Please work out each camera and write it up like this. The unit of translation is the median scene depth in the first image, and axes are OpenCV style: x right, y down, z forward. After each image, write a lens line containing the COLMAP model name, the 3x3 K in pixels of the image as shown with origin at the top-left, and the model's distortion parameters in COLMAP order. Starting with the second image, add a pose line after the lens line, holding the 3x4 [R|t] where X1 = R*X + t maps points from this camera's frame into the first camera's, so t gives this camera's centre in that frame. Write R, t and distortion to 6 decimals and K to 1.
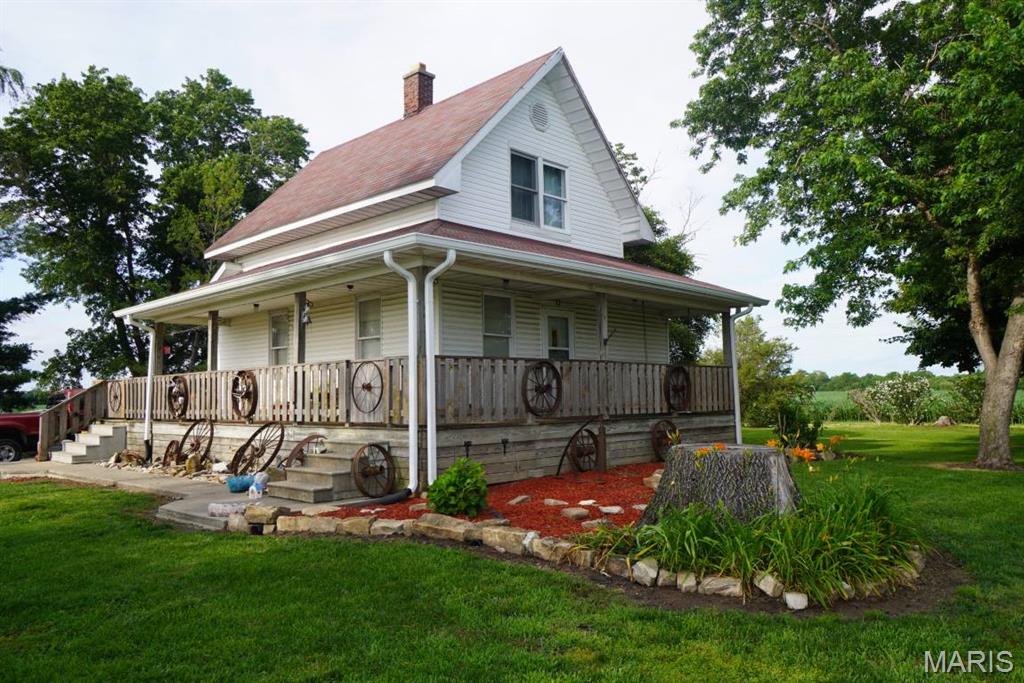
lens RADIAL K [[733.7, 0, 512.0], [0, 733.7, 341.5], [0, 0, 1]] dist [0.054698, 0.000607]
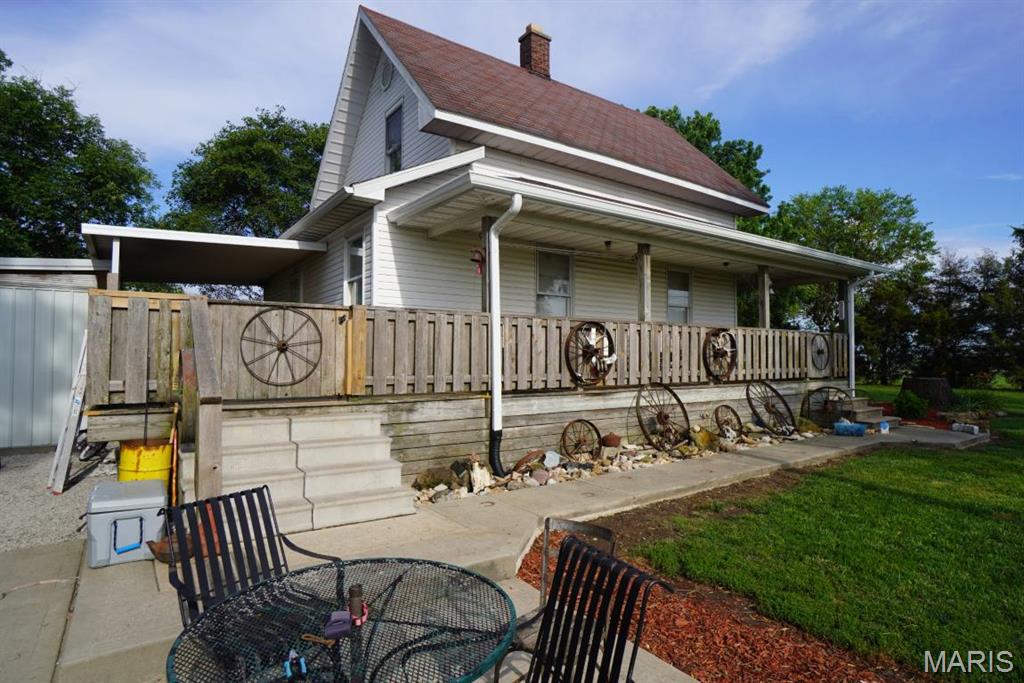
lens RADIAL K [[546.1, 0, 512.0], [0, 546.1, 341.5], [0, 0, 1]] dist [0.020411, -0.000021]
pose [[0.179884, 0.046338, 0.982596, -0.927222], [-0.072116, 0.996823, -0.033806, 0.084022], [-0.981041, -0.064780, 0.182655, 0.959136]]
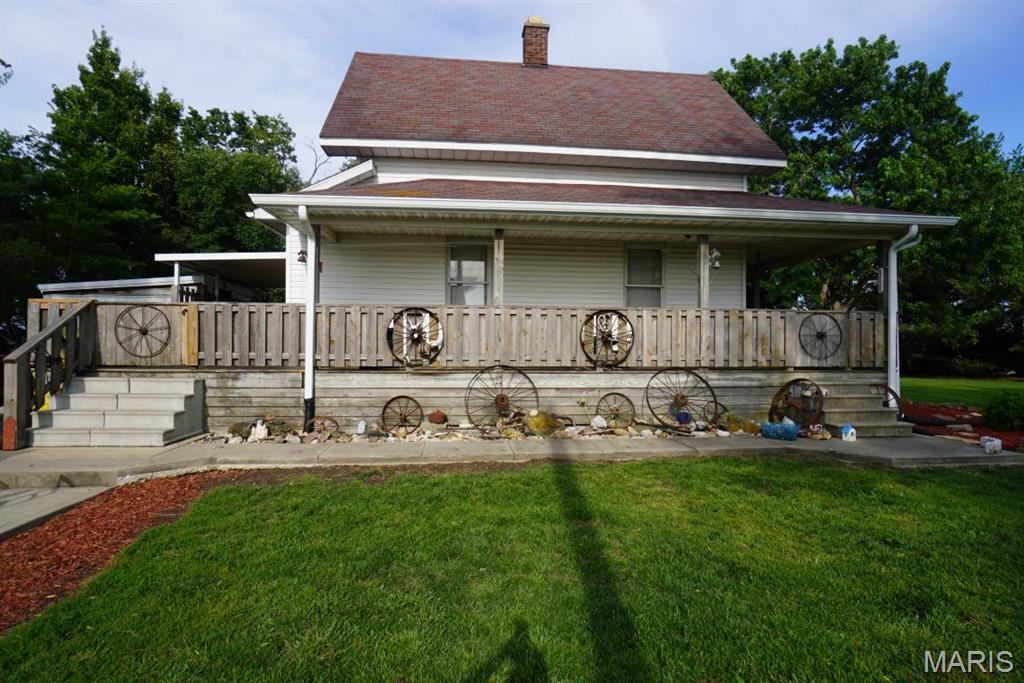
lens RADIAL K [[532.6, 0, 512.0], [0, 532.6, 341.5], [0, 0, 1]] dist [0.000394, 0.000463]
pose [[0.644140, 0.020122, 0.764643, -0.774679], [-0.070819, 0.996929, 0.033424, 0.053724], [-0.761622, -0.075681, 0.643587, 0.569860]]
